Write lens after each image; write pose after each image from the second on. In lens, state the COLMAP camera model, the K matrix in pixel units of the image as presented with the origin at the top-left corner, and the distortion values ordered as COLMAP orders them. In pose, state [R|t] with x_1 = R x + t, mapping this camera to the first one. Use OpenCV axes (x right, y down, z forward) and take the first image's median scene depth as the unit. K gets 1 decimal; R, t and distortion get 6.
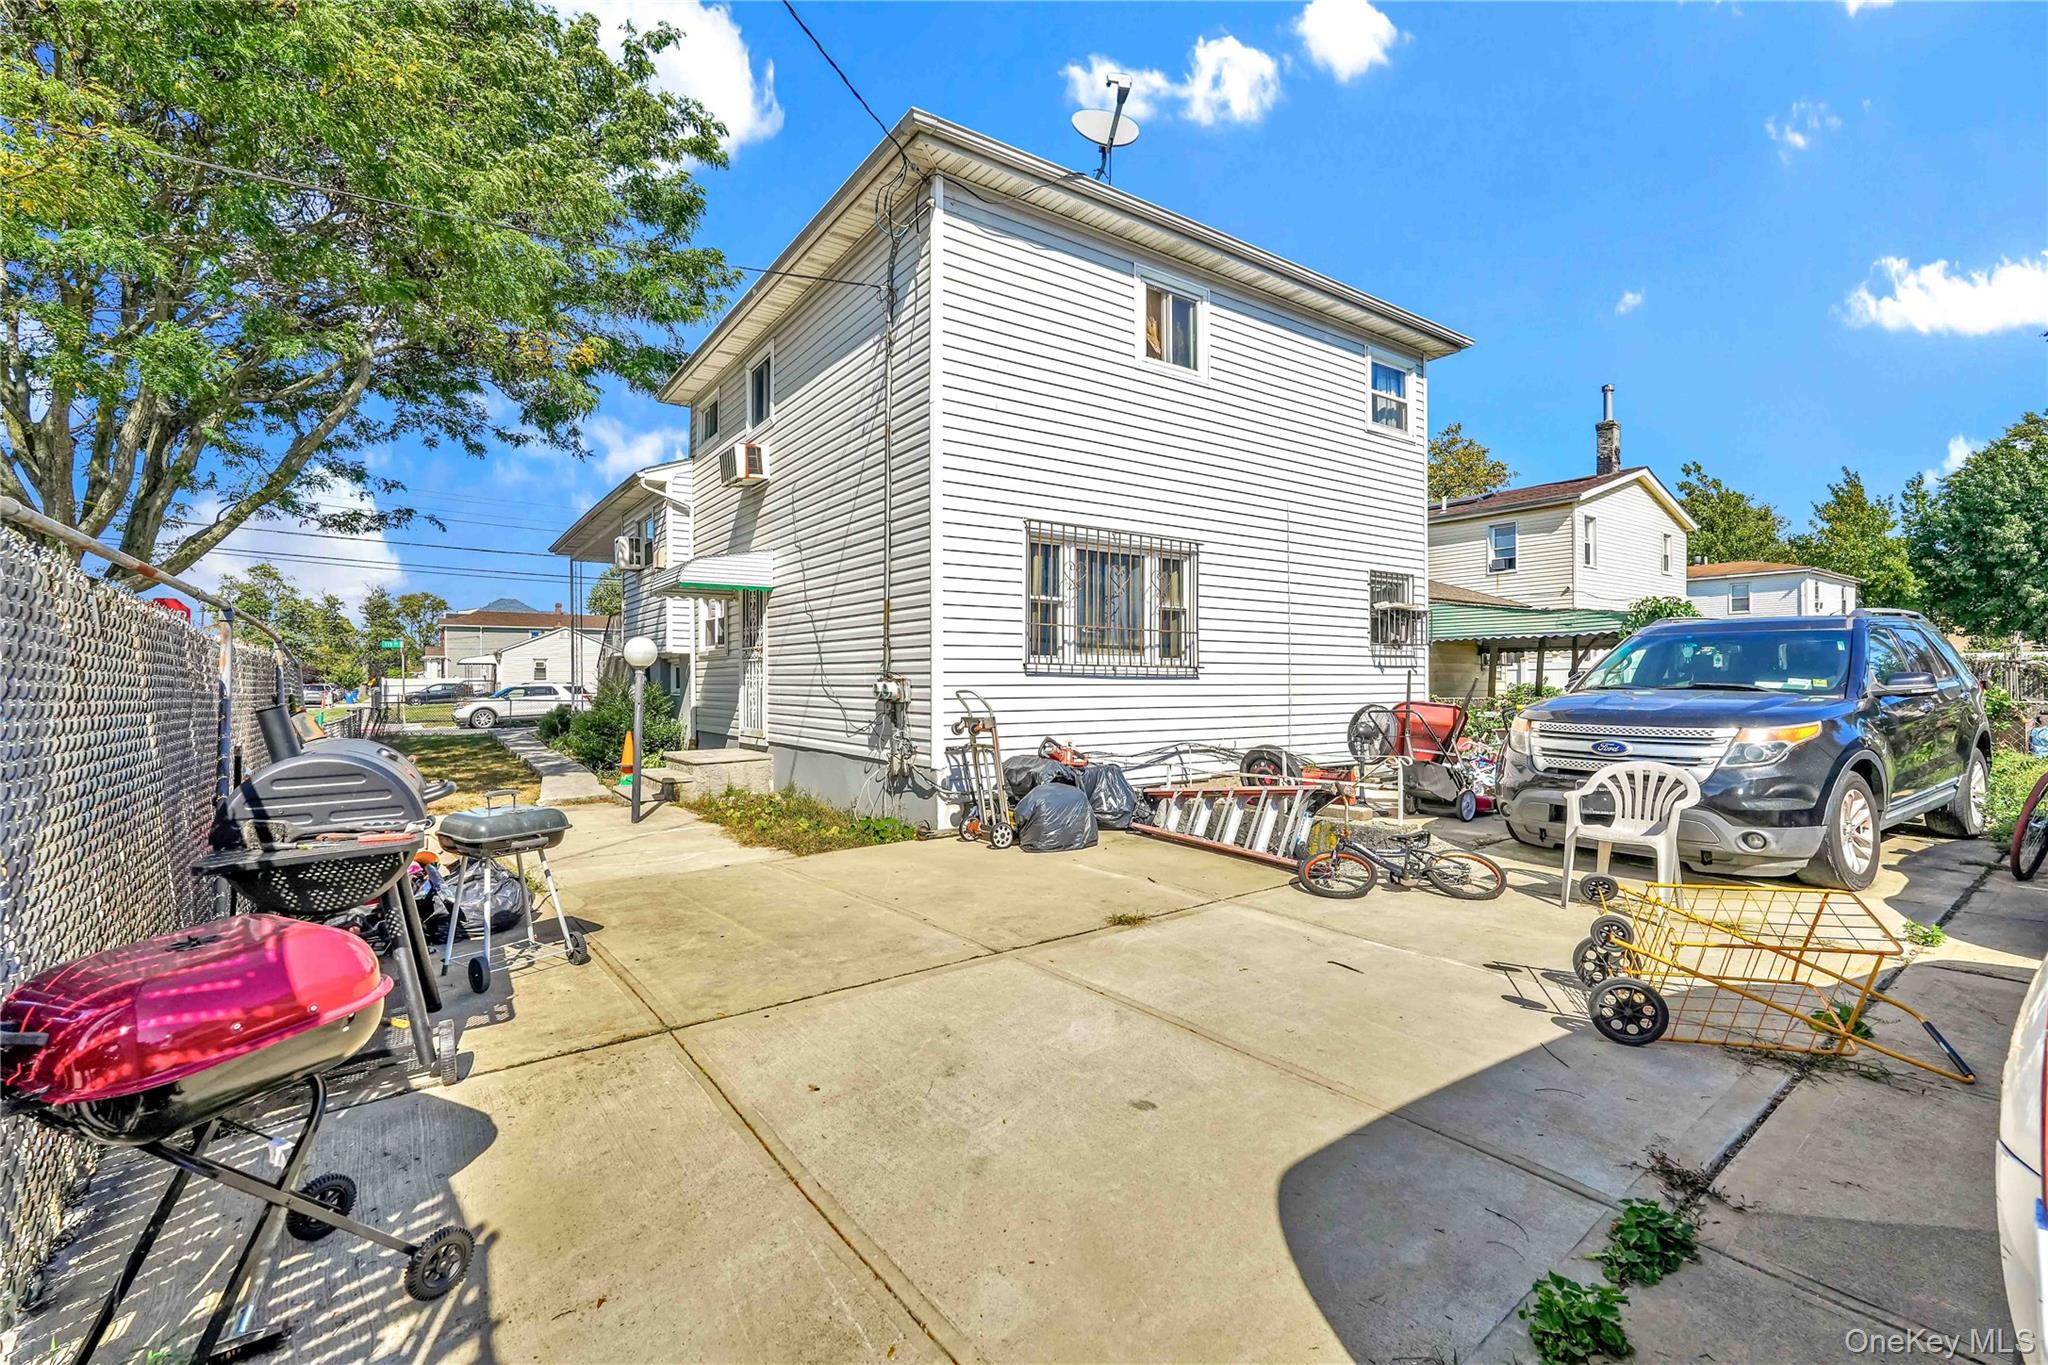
lens RADIAL K [[902.2, 0, 1035.6], [0, 902.2, 678.0], [0, 0, 1]] dist [-0.000281, 0.000672]
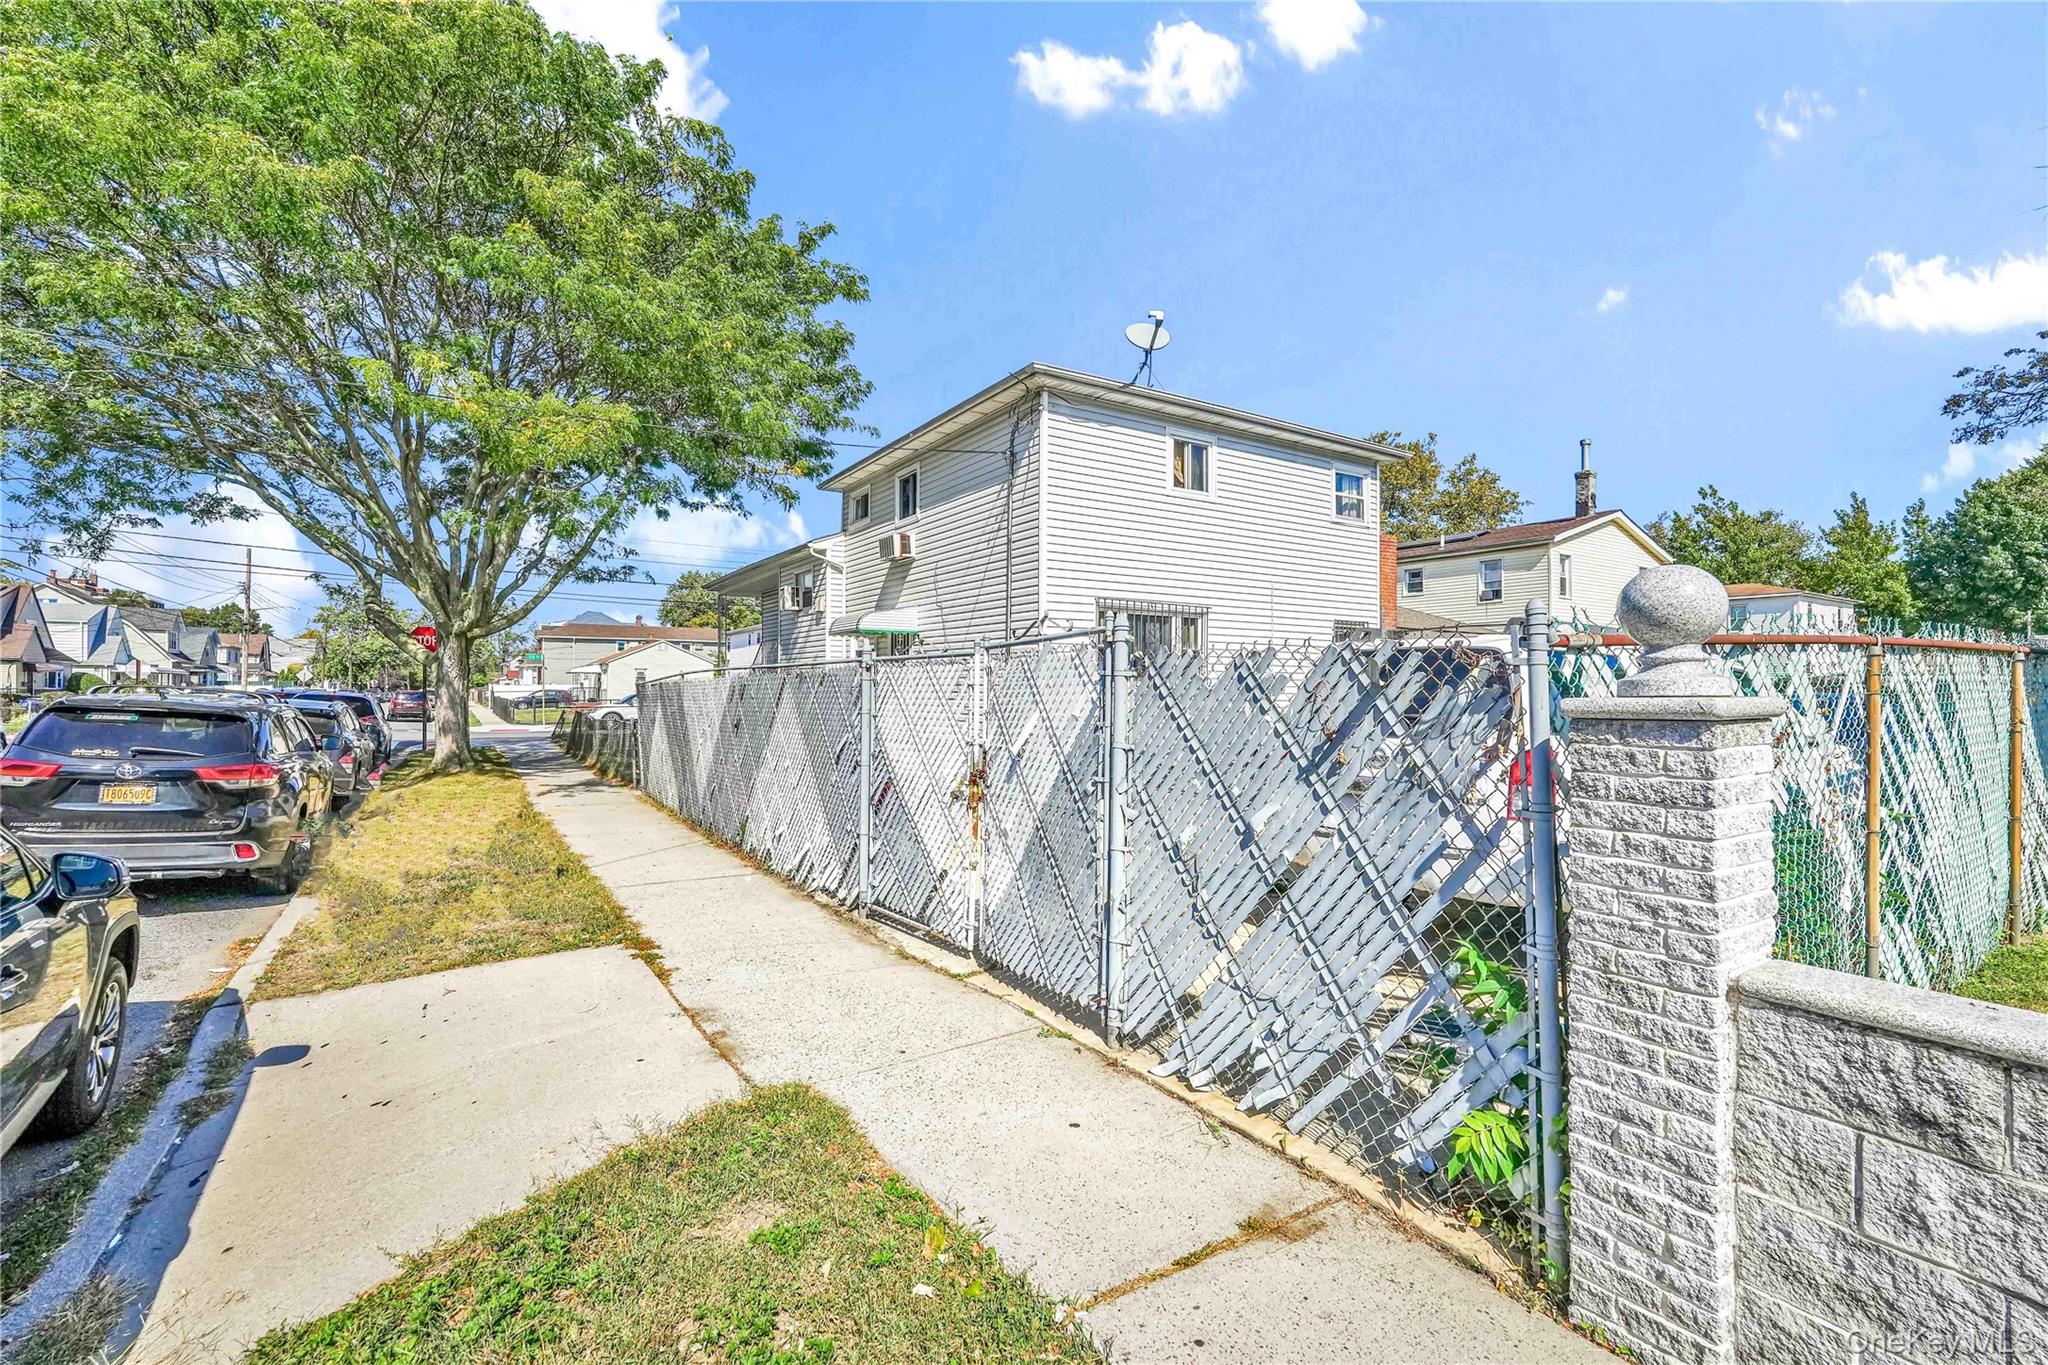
lens RADIAL K [[915.0, 0, 1034.9], [0, 915.0, 683.5], [0, 0, 1]] dist [-0.001119, -0.000053]
pose [[0.998955, 0.005770, -0.045334, -0.028780], [-0.005859, 0.999981, -0.001825, -0.012252], [0.045323, 0.002089, 0.998970, -0.400973]]
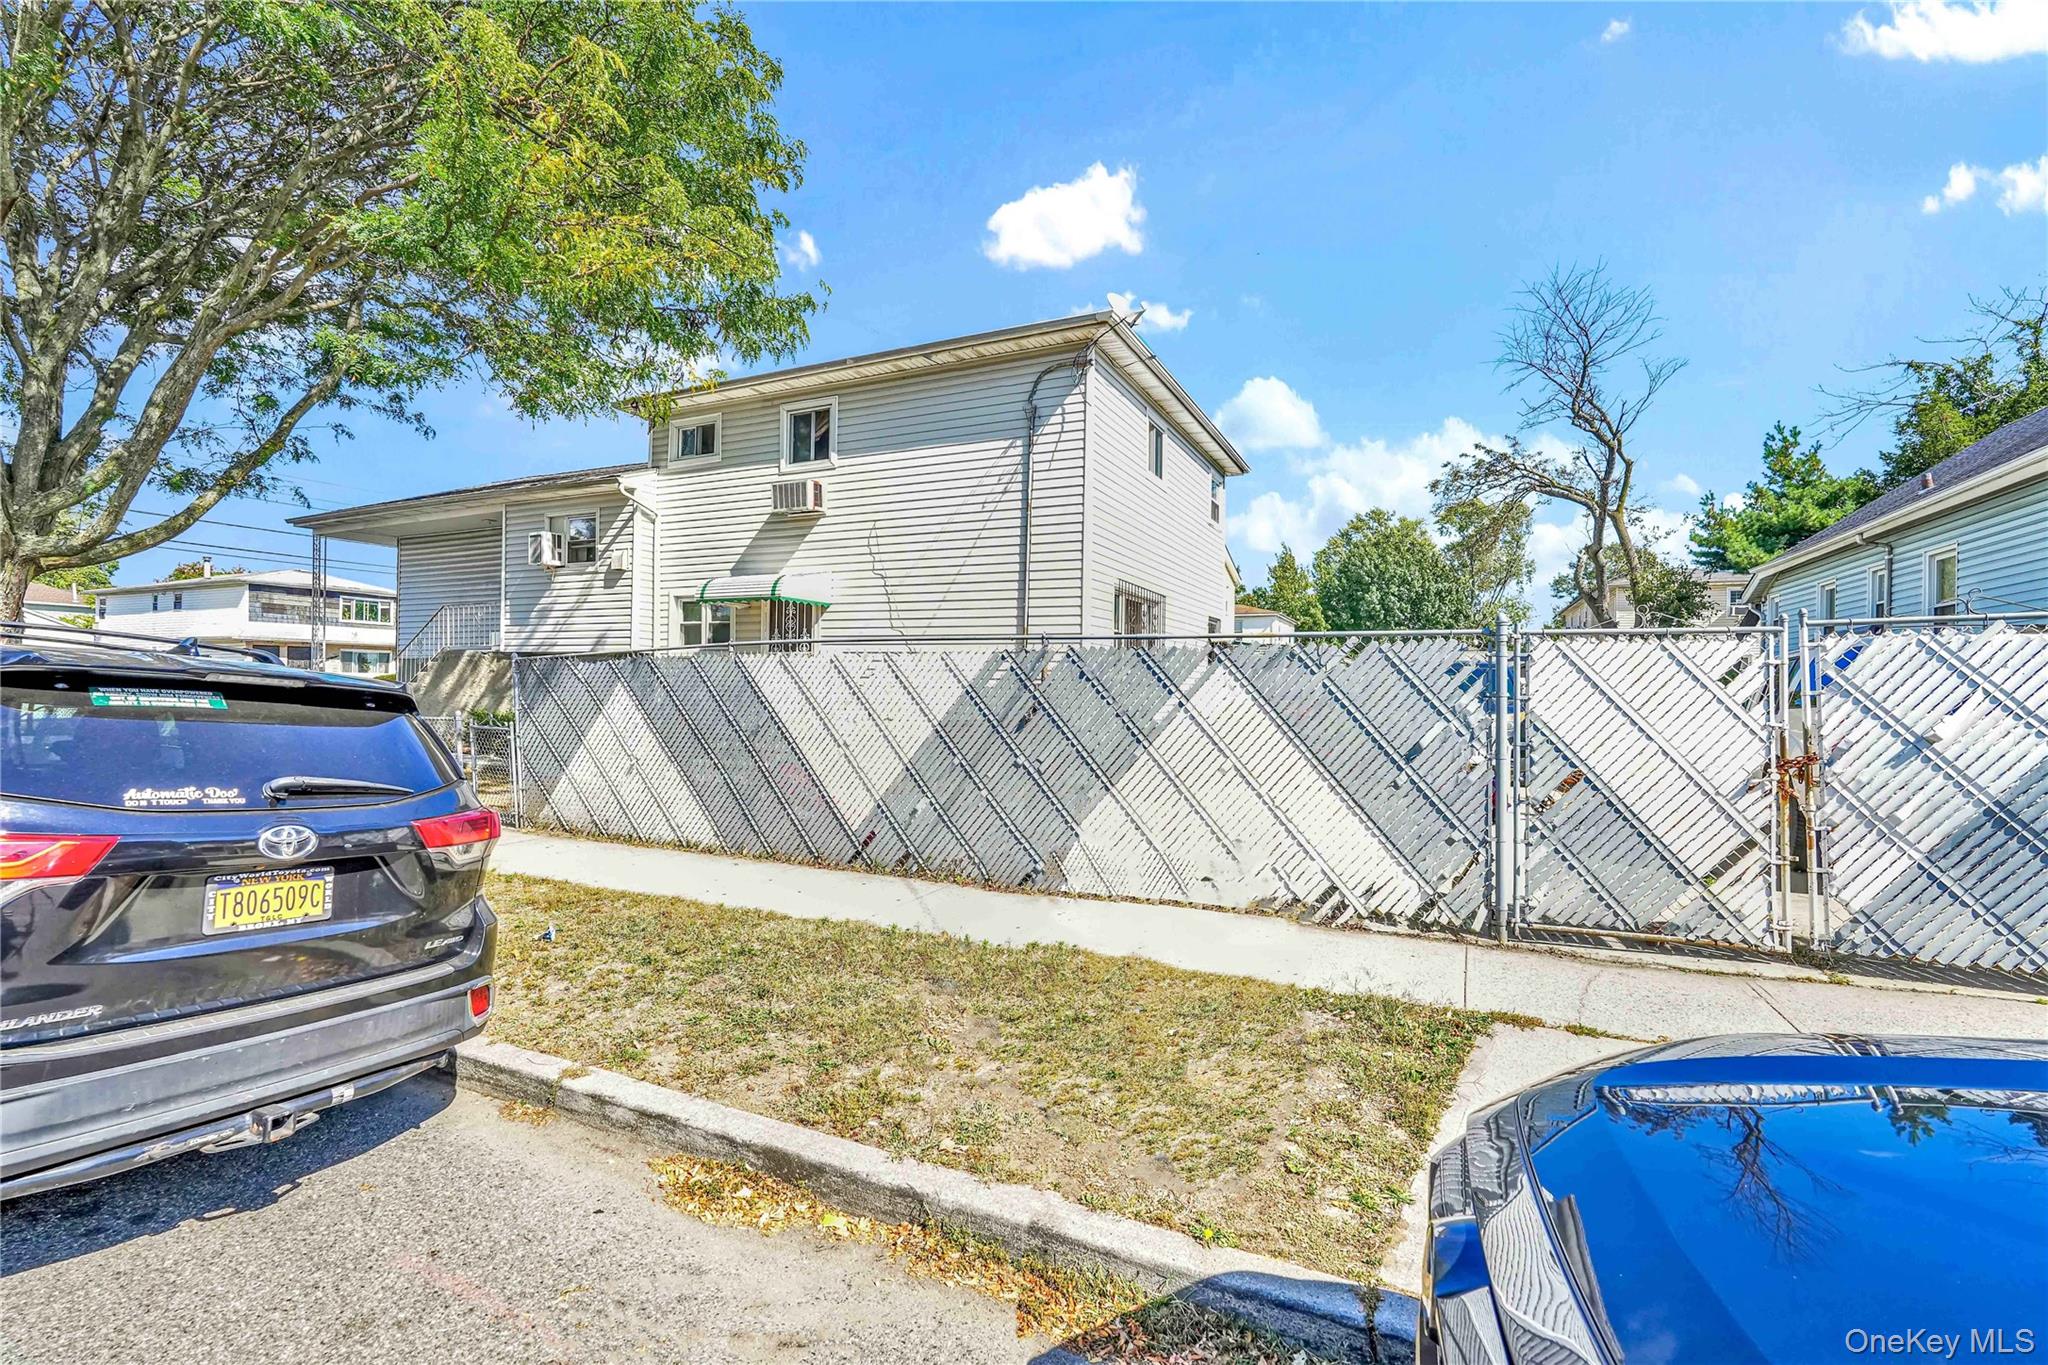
lens RADIAL K [[902.2, 0, 1035.6], [0, 902.2, 678.0], [0, 0, 1]] dist [-0.000281, 0.000672]
pose [[0.865534, 0.019634, 0.500466, -0.554798], [-0.017198, 0.999807, -0.009480, 0.004107], [-0.500556, -0.000402, 0.865704, -0.143490]]
